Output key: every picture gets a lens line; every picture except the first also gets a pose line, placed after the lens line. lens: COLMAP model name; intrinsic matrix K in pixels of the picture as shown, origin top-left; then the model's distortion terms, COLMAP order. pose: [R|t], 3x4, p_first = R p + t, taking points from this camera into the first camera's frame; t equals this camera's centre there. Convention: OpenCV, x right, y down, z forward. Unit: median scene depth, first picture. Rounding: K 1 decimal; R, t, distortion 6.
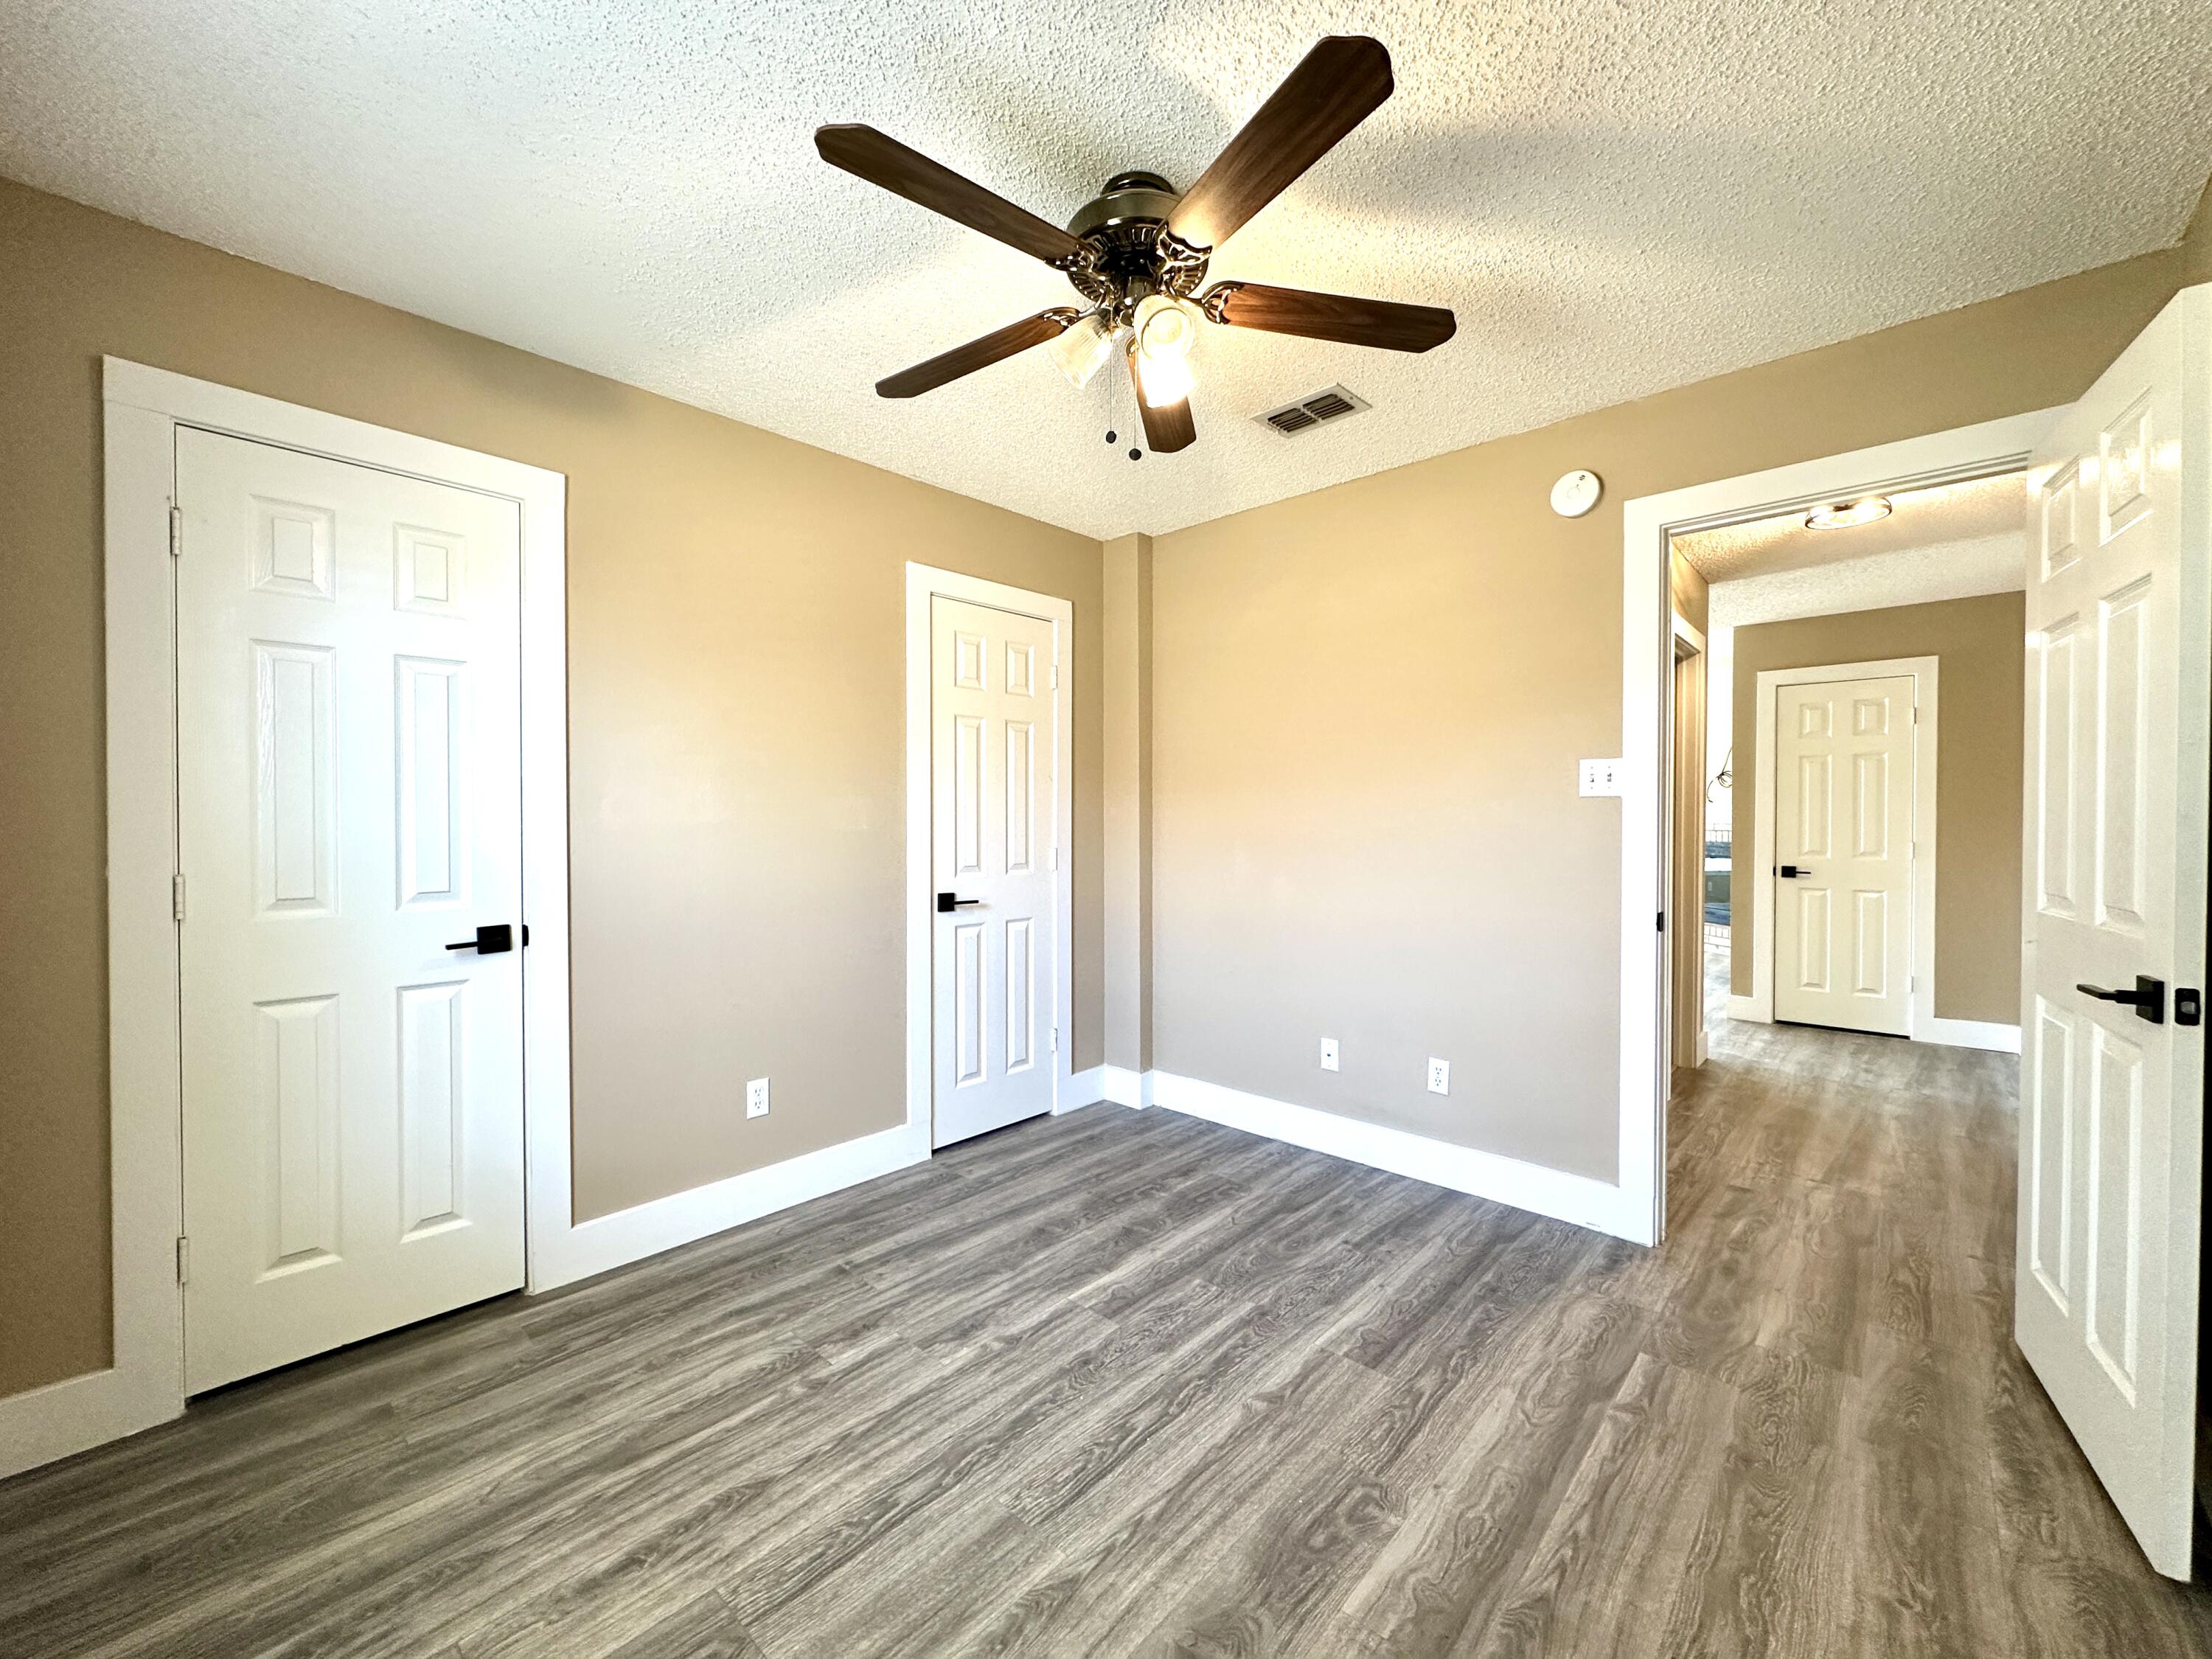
lens RADIAL K [[879.1, 0, 1103.7], [0, 879.1, 829.8], [0, 0, 1]] dist [-0.001214, 0.000162]
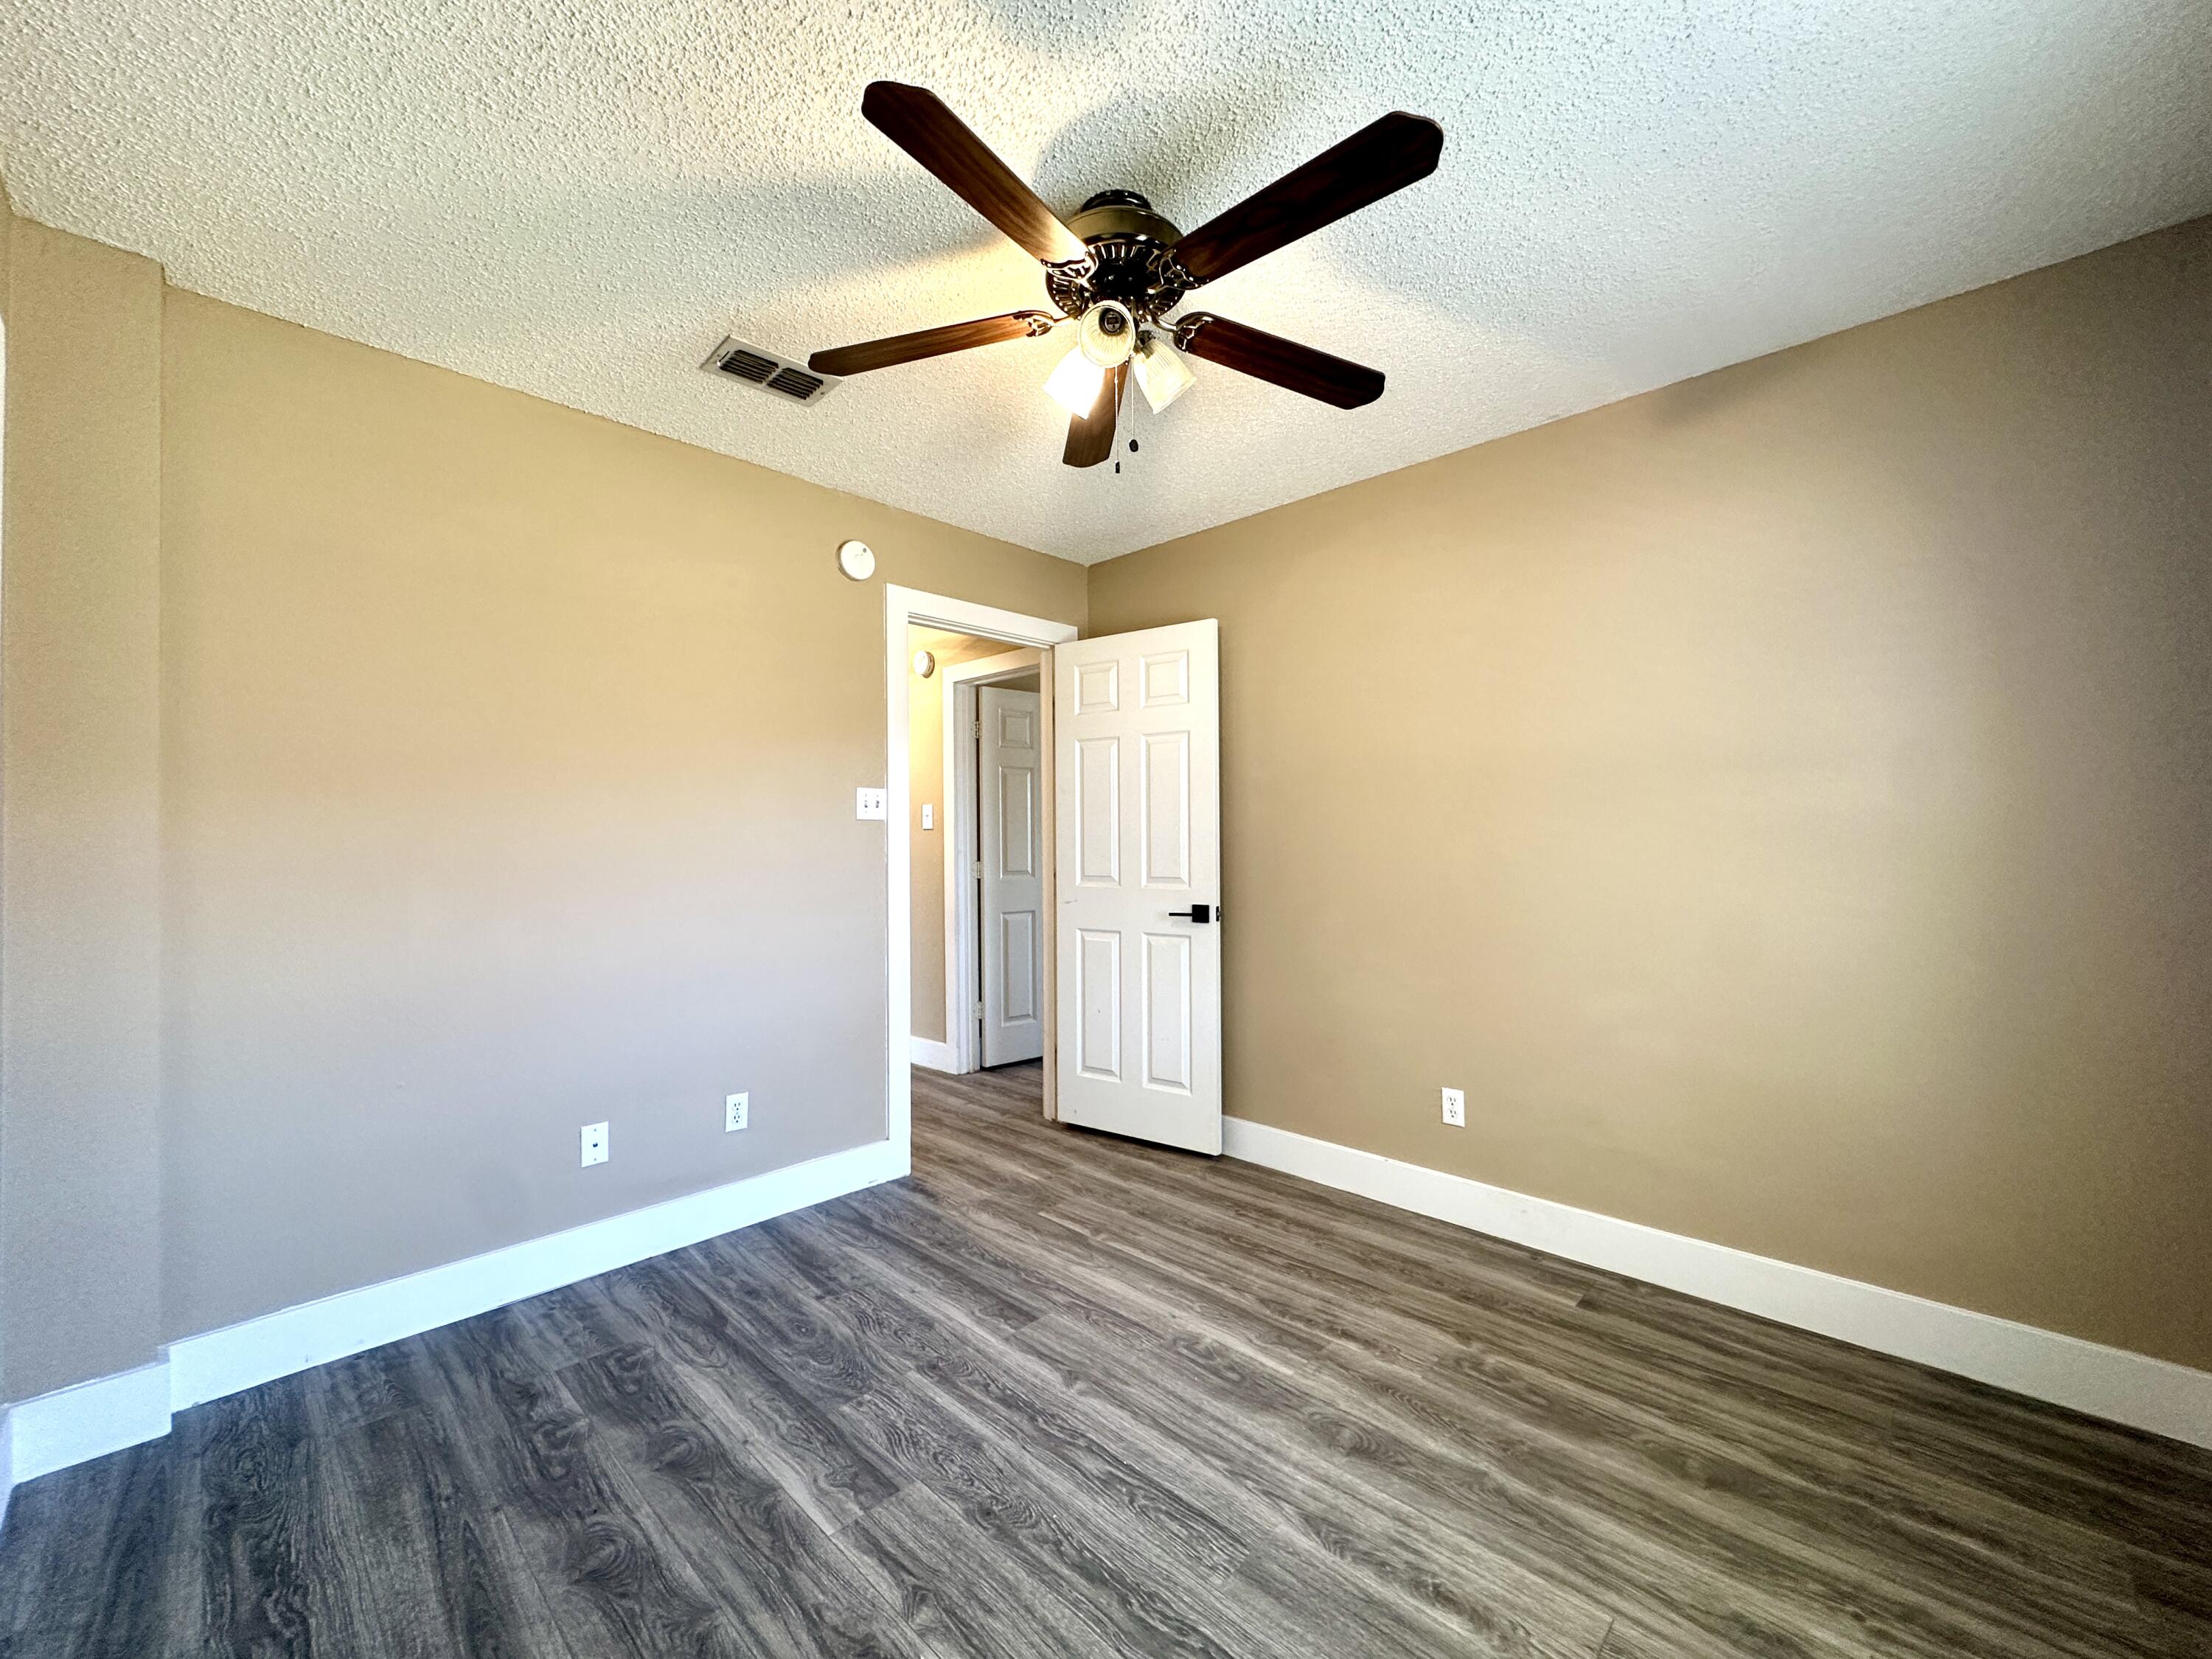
lens RADIAL K [[879.1, 0, 1103.7], [0, 879.1, 829.8], [0, 0, 1]] dist [-0.001214, 0.000162]
pose [[0.018948, 0.012777, 0.999739, -0.735717], [0.018872, 0.999736, -0.013135, -0.002795], [-0.999642, 0.019116, 0.018702, 0.772647]]
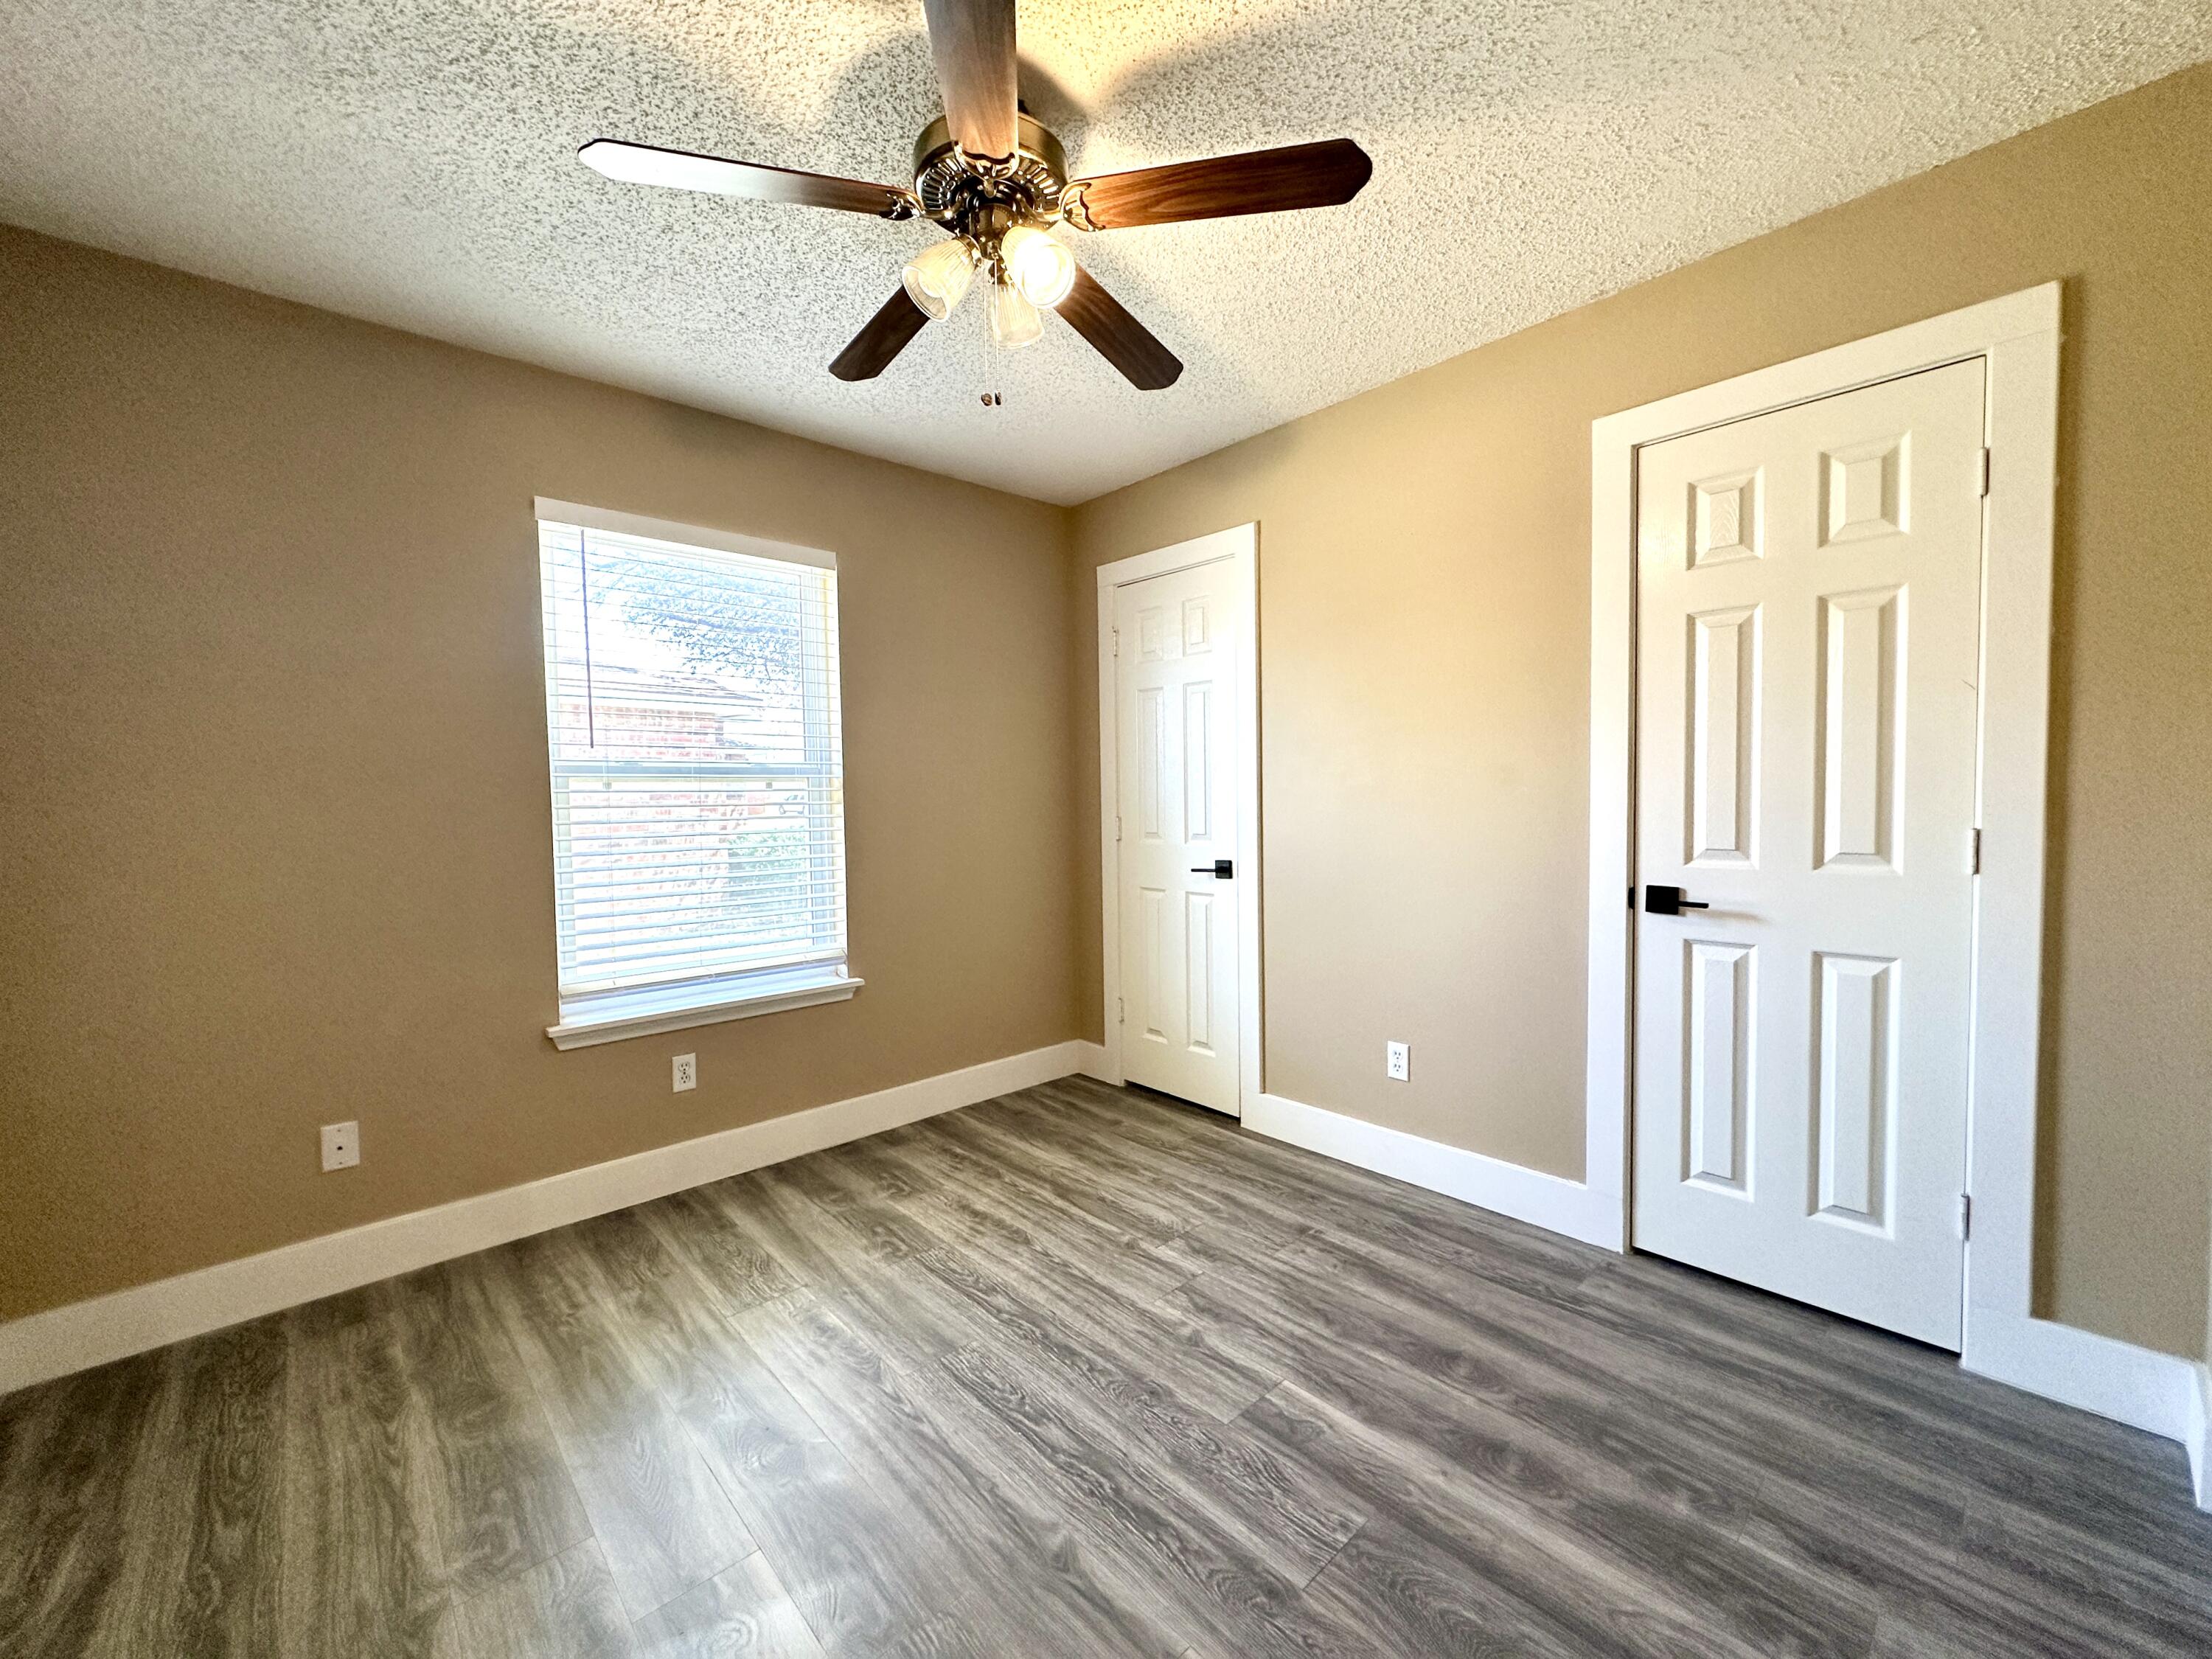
lens RADIAL K [[879.1, 0, 1103.7], [0, 879.1, 829.8], [0, 0, 1]] dist [-0.001214, 0.000162]
pose [[-0.080567, 0.043661, -0.995792, 0.756543], [0.008396, 0.999034, 0.043124, -0.005095], [0.996714, -0.004887, -0.080856, 0.913133]]
